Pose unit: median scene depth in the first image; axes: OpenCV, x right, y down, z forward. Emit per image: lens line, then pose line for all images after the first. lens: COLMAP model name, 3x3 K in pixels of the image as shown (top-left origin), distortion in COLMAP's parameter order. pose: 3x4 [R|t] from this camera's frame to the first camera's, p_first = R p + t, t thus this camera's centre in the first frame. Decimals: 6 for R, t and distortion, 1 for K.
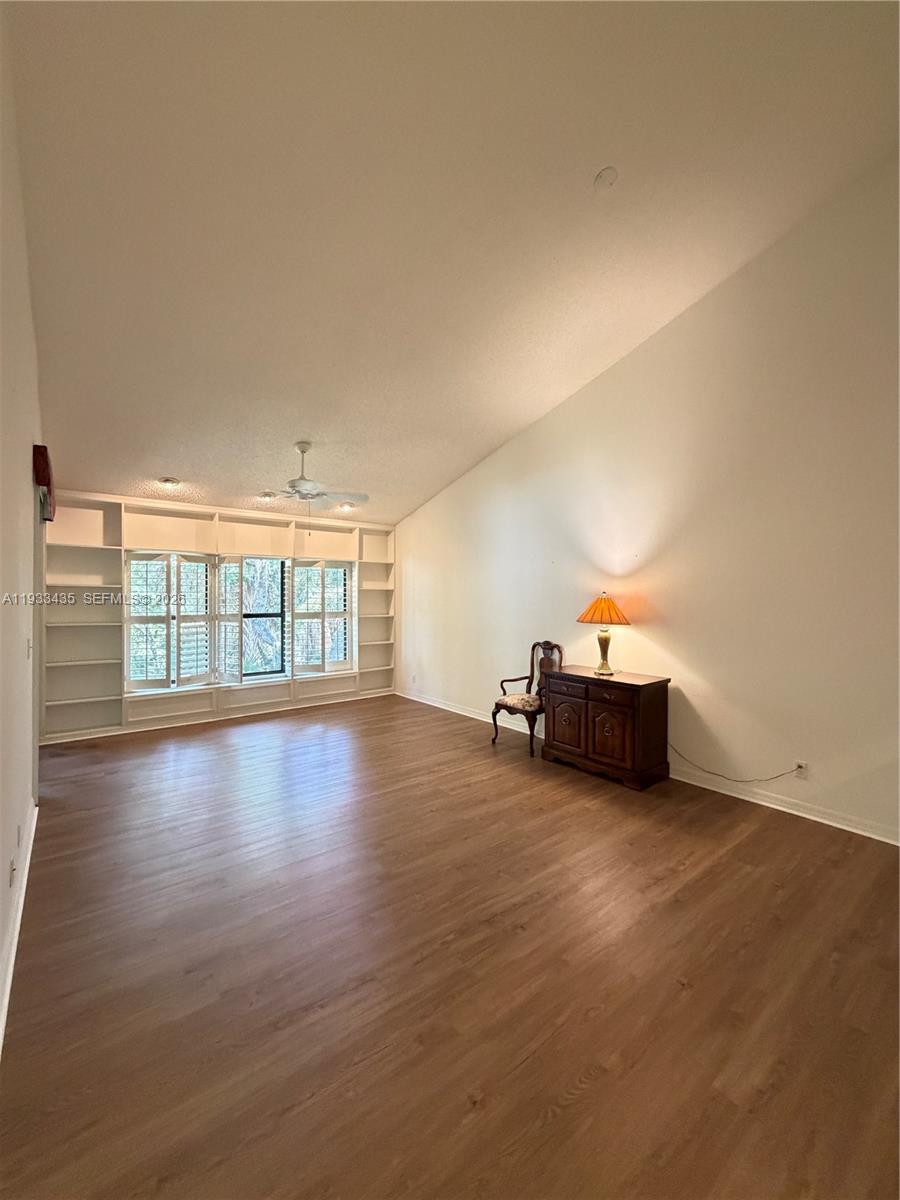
lens RADIAL K [[476.7, 0, 449.4], [0, 476.7, 593.3], [0, 0, 1]] dist [-0.002252, 0.000931]
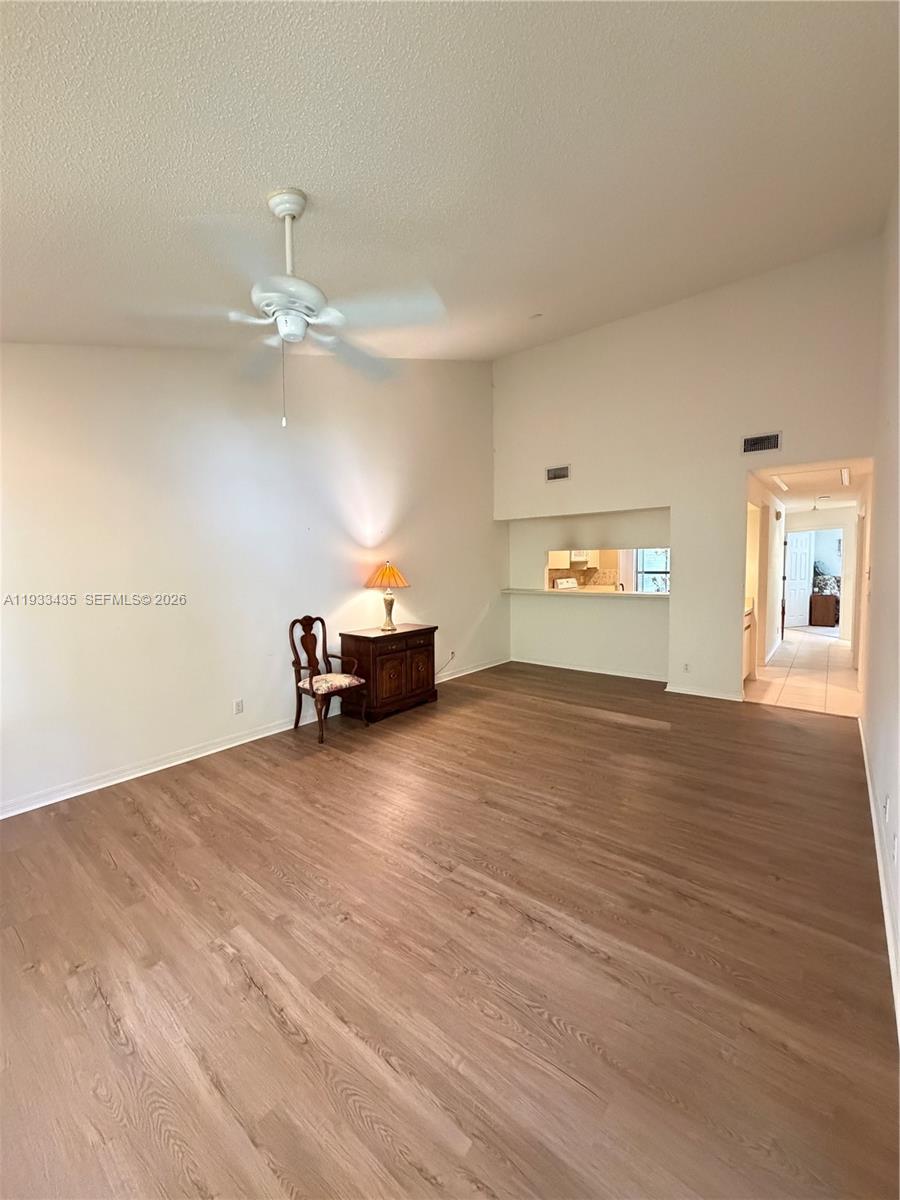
lens RADIAL K [[467.9, 0, 455.3], [0, 467.9, 586.0], [0, 0, 1]] dist [0.001046, 0.000167]
pose [[-0.213038, -0.044264, 0.976041, -0.724608], [0.004920, 0.998912, 0.046375, 0.003896], [-0.977032, 0.014681, -0.212588, 0.920847]]
